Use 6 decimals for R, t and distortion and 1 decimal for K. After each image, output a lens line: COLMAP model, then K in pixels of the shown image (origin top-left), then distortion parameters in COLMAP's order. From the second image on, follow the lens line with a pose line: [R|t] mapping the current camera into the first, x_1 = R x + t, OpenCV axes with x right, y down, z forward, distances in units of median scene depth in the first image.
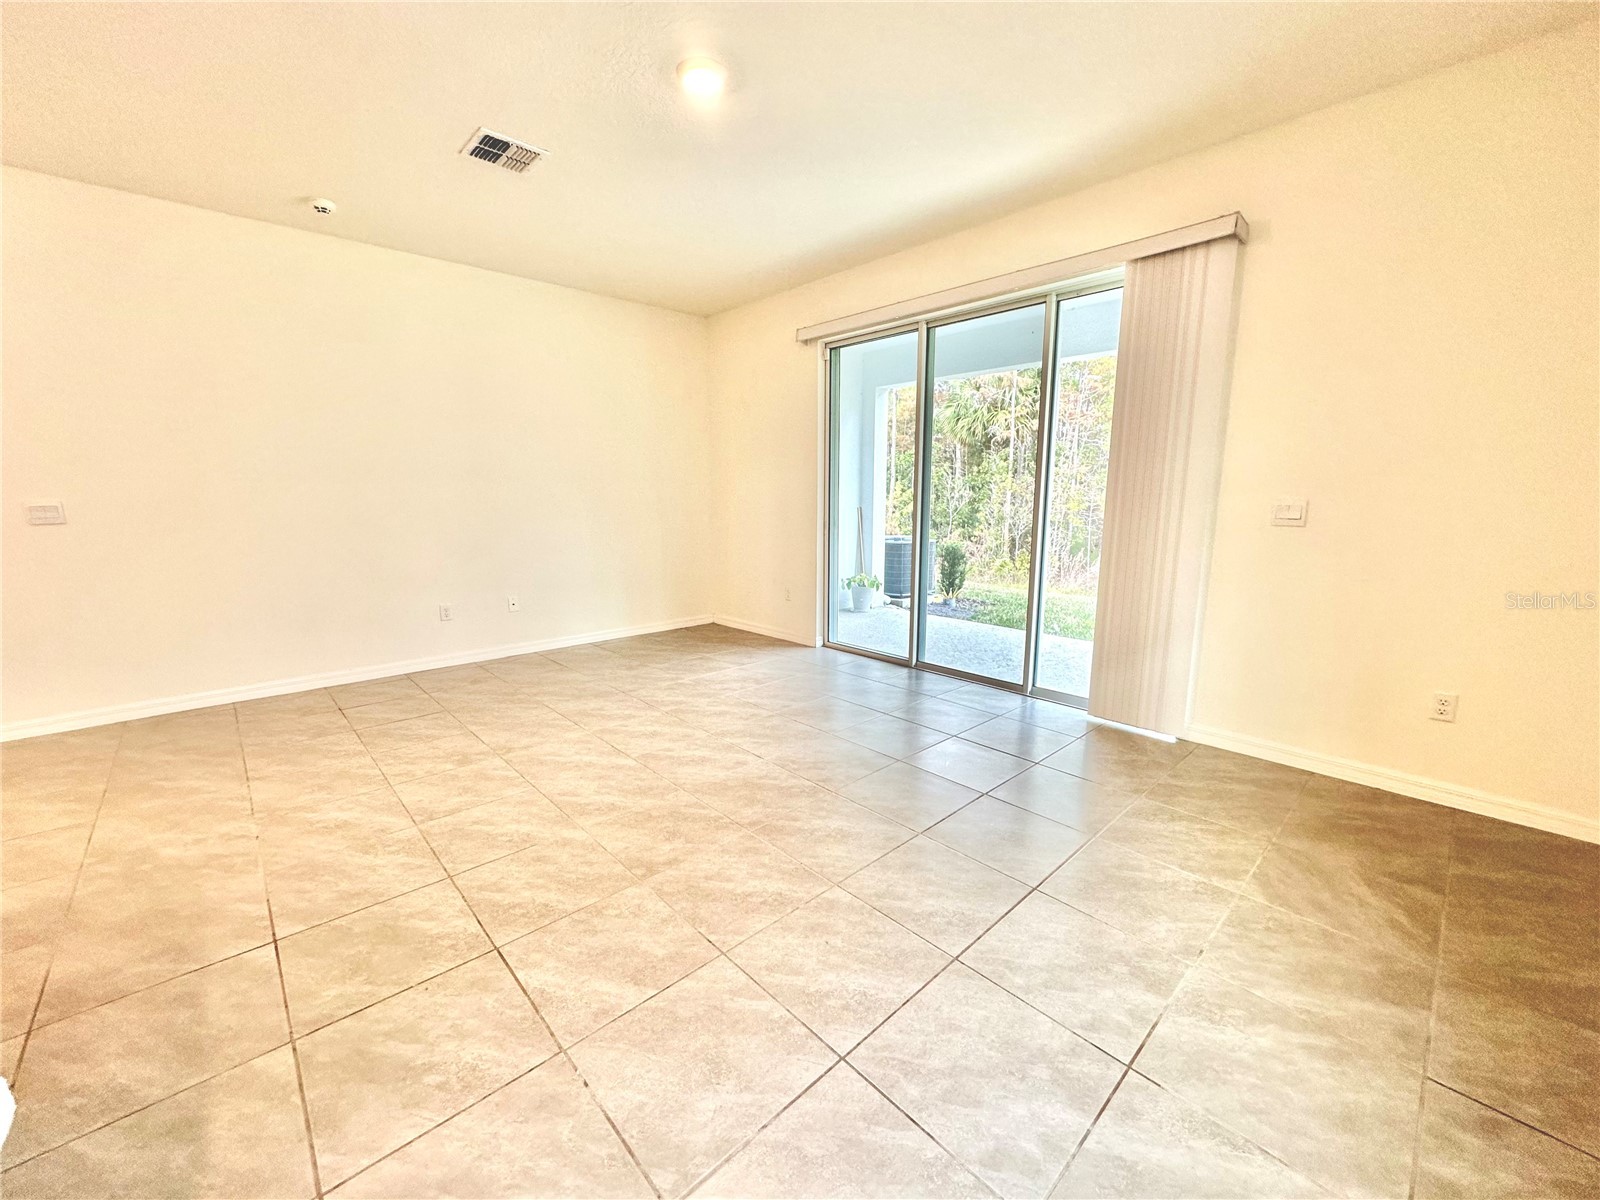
lens RADIAL K [[635.4, 0, 800.0], [0, 635.4, 600.0], [0, 0, 1]] dist [0.001858, 0.000162]
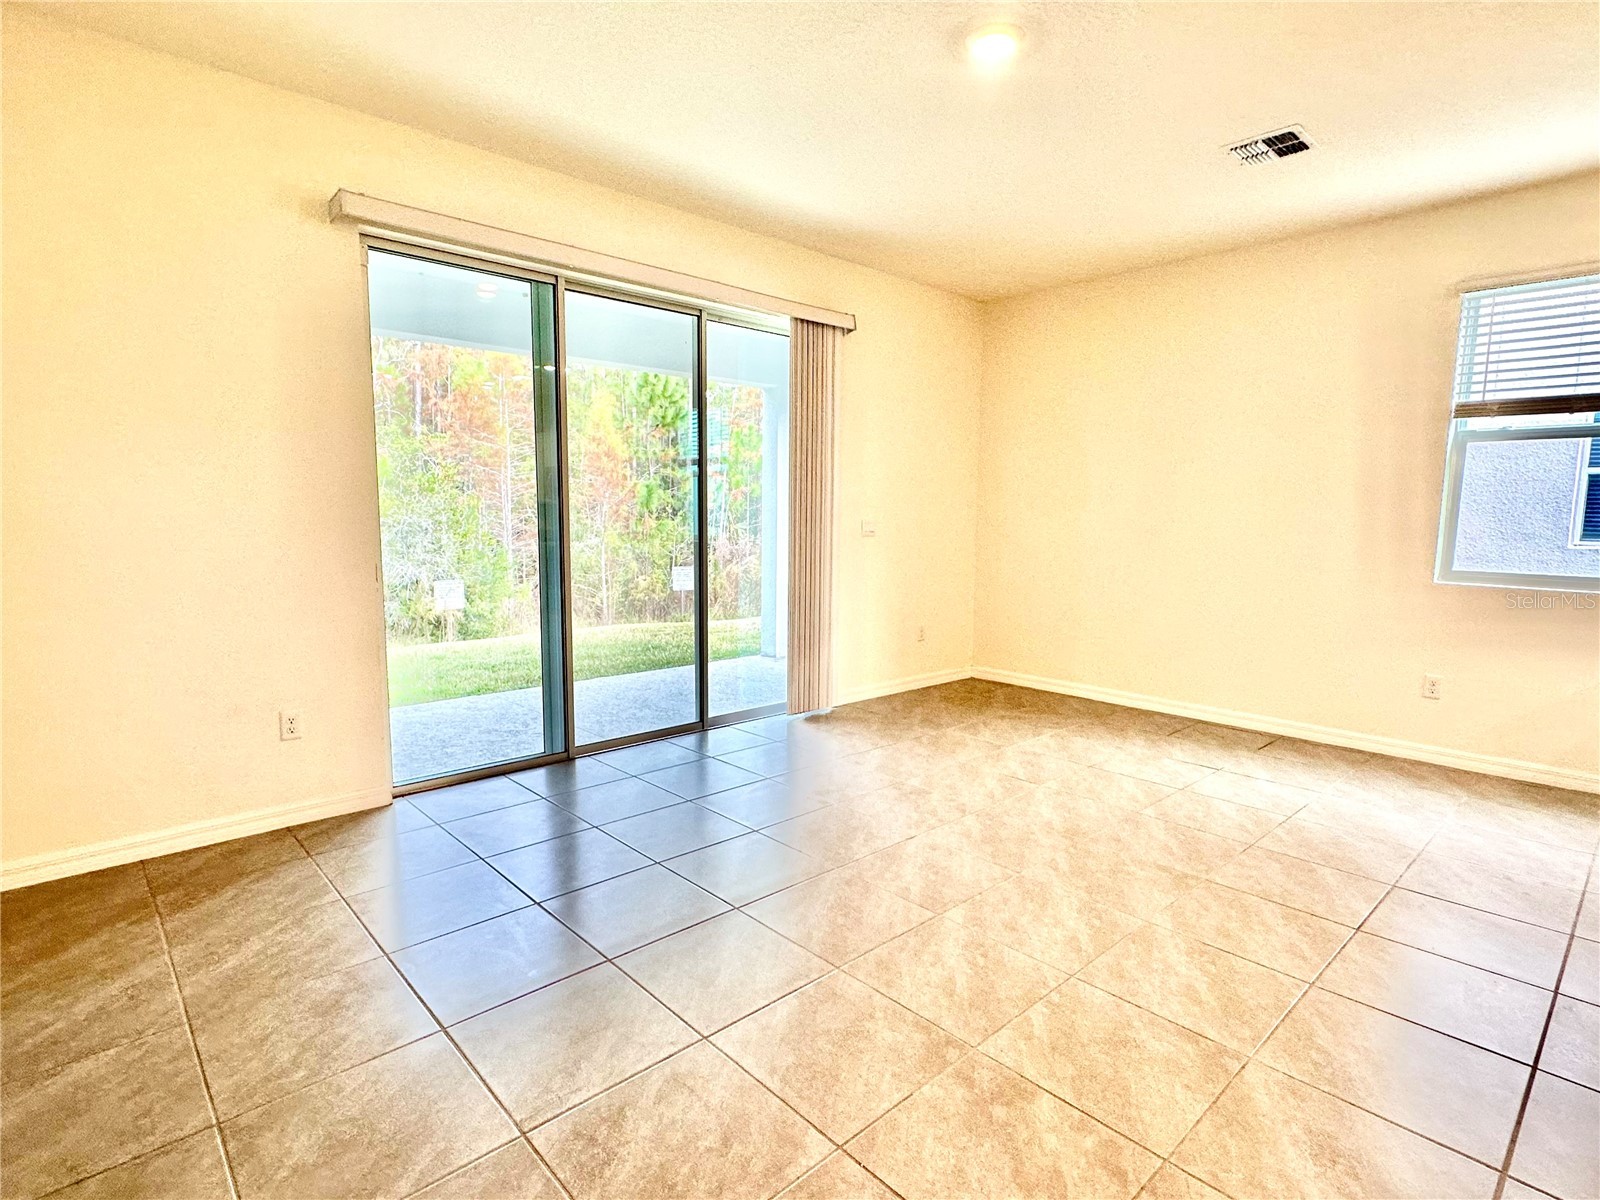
lens RADIAL K [[818.9, 0, 800.0], [0, 818.9, 600.0], [0, 0, 1]] dist [-0.006003, -0.000524]
pose [[0.007139, -0.102170, 0.994741, -1.195802], [0.163794, 0.981451, 0.099629, -0.196211], [-0.986469, 0.162222, 0.023741, 1.197404]]
